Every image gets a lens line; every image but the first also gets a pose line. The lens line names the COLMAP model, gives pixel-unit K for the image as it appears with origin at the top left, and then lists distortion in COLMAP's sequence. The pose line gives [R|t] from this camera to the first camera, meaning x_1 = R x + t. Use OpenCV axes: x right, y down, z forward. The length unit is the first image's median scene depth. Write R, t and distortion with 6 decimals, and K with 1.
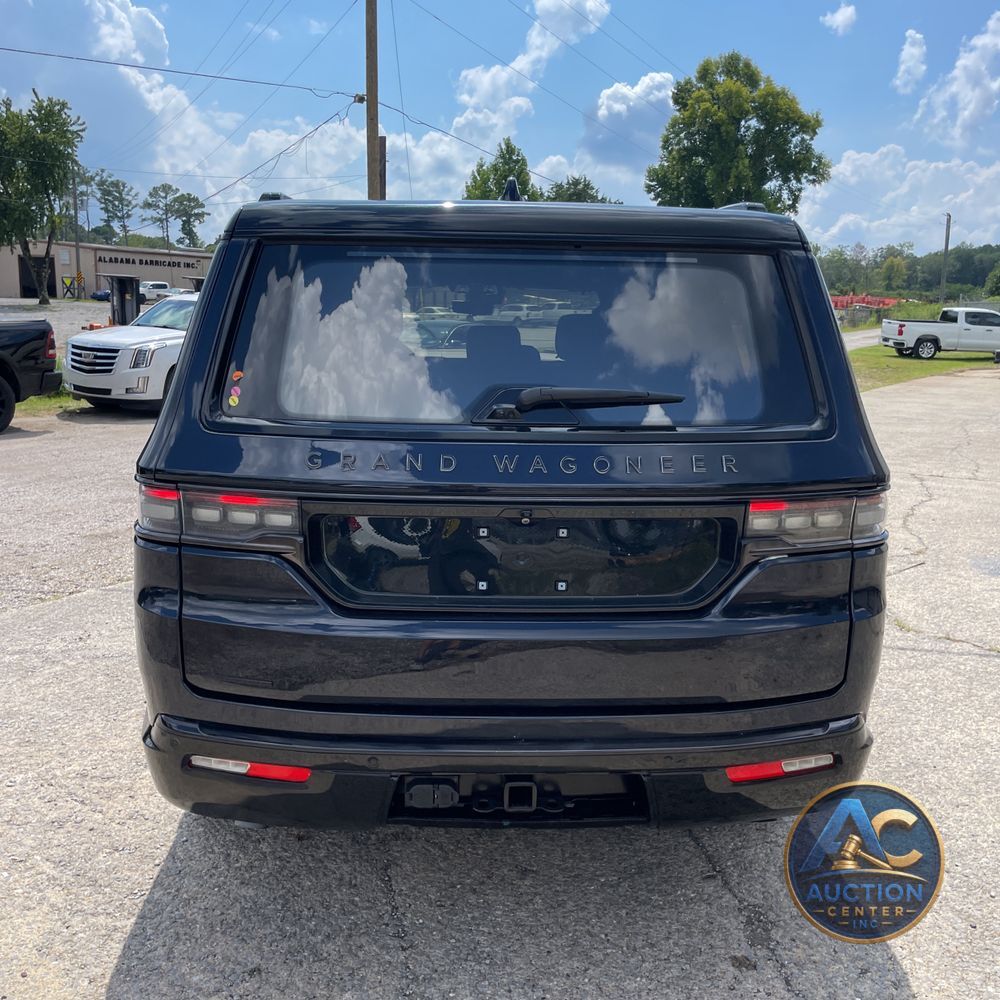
lens RADIAL K [[1036.0, 0, 503.7], [0, 1036.0, 529.8], [0, 0, 1]] dist [-0.007723, 0.000000]
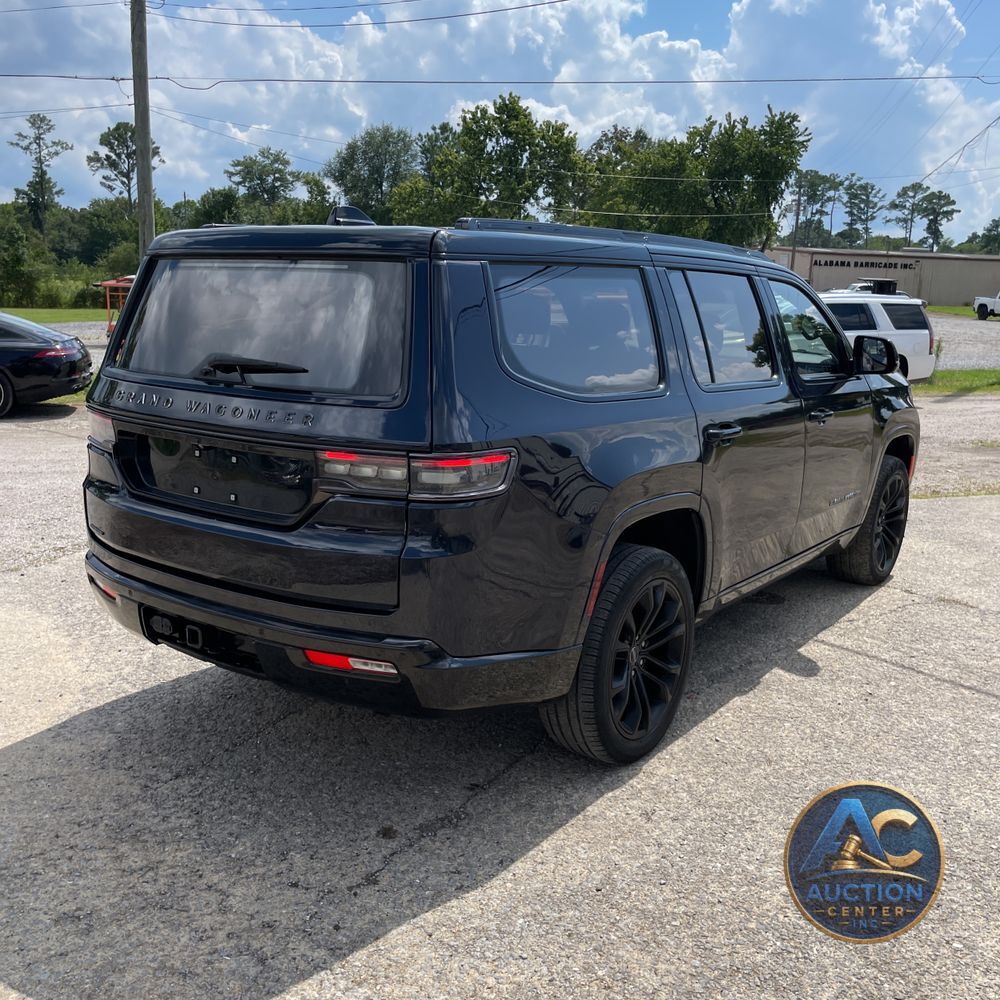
lens RADIAL K [[1036.0, 0, 461.6], [0, 1036.0, 513.0], [0, 0, 1]] dist [-0.007723, 0.000000]
pose [[0.756939, 0.122715, -0.641860, 0.448261], [-0.134036, 0.990482, 0.031299, -0.004242], [0.639592, 0.062341, 0.766183, 0.039656]]
